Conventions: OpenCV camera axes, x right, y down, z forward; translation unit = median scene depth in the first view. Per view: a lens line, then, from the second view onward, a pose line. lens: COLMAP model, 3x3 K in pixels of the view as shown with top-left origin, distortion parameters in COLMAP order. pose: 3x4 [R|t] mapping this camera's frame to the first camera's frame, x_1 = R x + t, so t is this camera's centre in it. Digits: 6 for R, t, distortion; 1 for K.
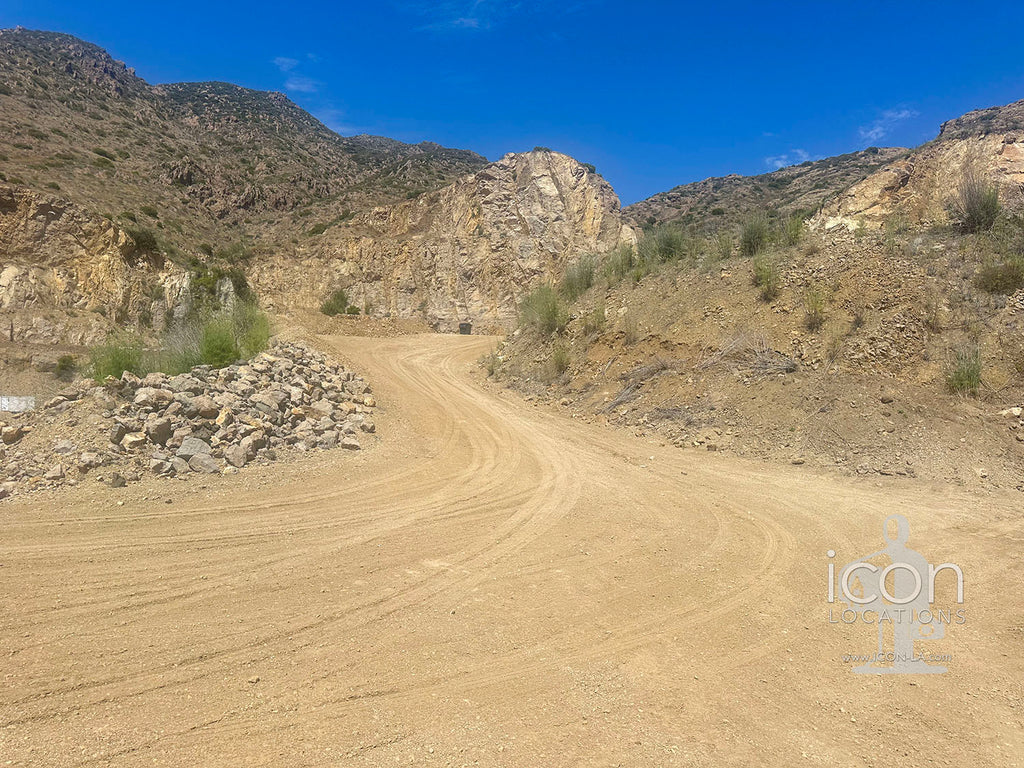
lens RADIAL K [[724.4, 0, 514.4], [0, 724.4, 388.7], [0, 0, 1]] dist [0.041253, -0.054520]
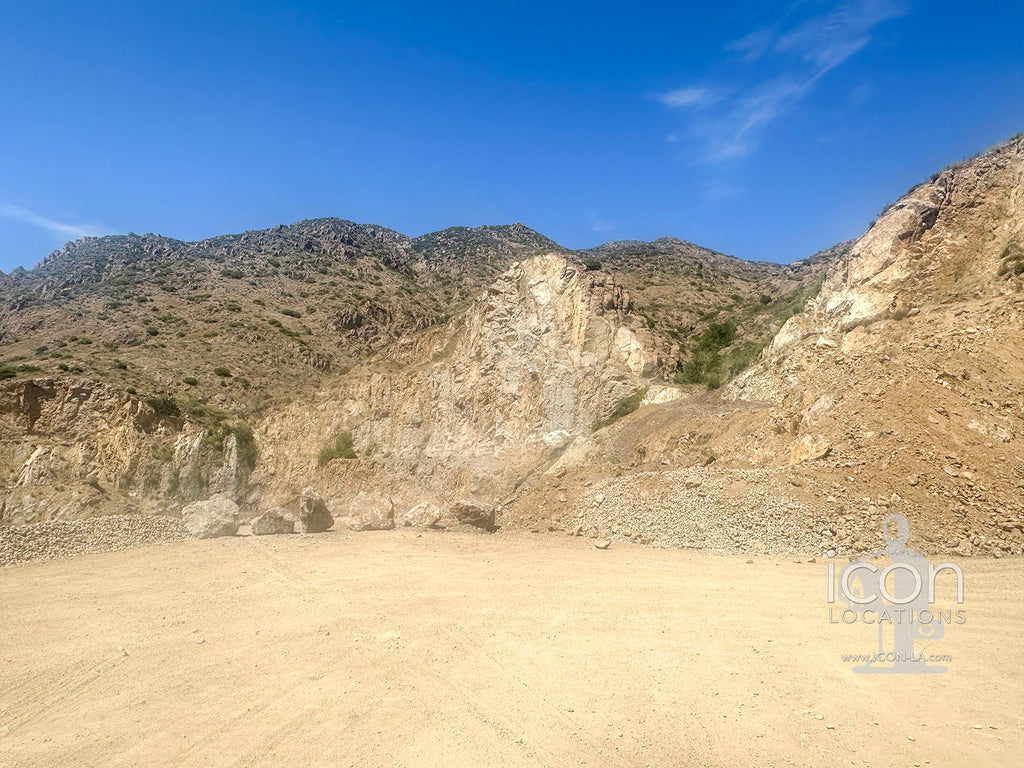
lens RADIAL K [[677.7, 0, 502.8], [0, 677.7, 381.9], [0, 0, 1]] dist [0.019266, -0.005681]
pose [[0.893599, -0.099207, -0.437767, 0.366524], [0.047531, 0.990700, -0.127490, -0.079338], [0.446343, 0.093117, 0.890004, 0.289988]]
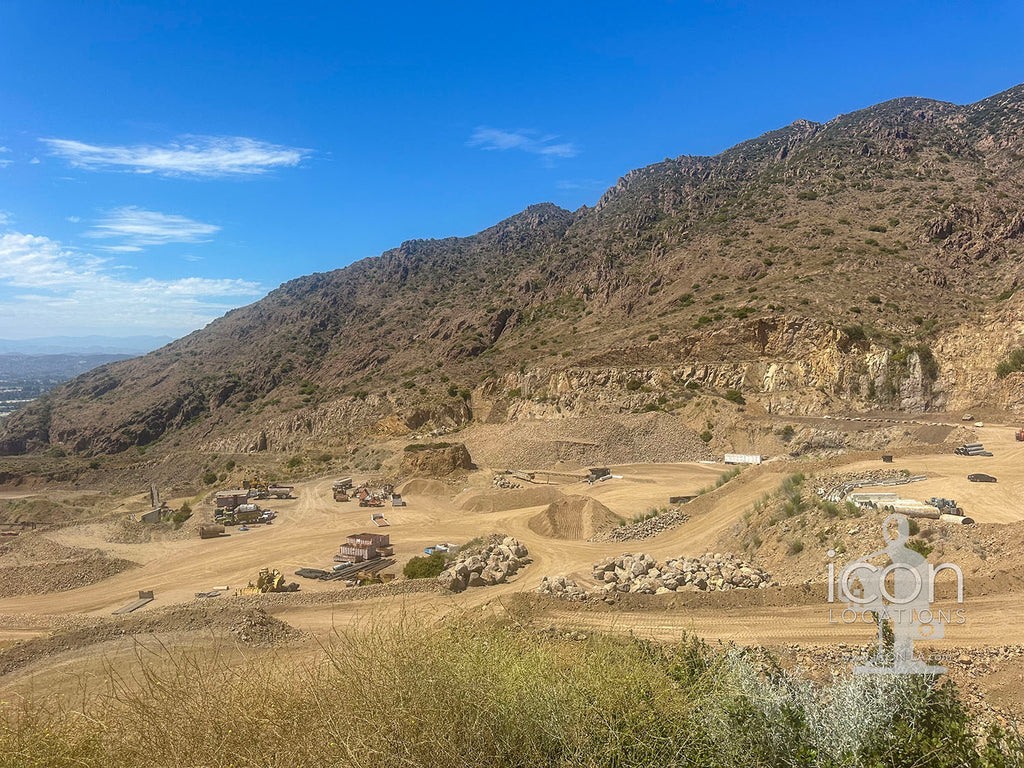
lens RADIAL K [[724.4, 0, 514.2], [0, 724.4, 378.9], [0, 0, 1]] dist [0.041253, -0.054520]
pose [[0.460404, -0.031139, -0.887163, 0.437567], [0.044032, 0.998955, -0.012212, -0.114313], [0.886617, -0.033441, 0.461295, -0.263273]]
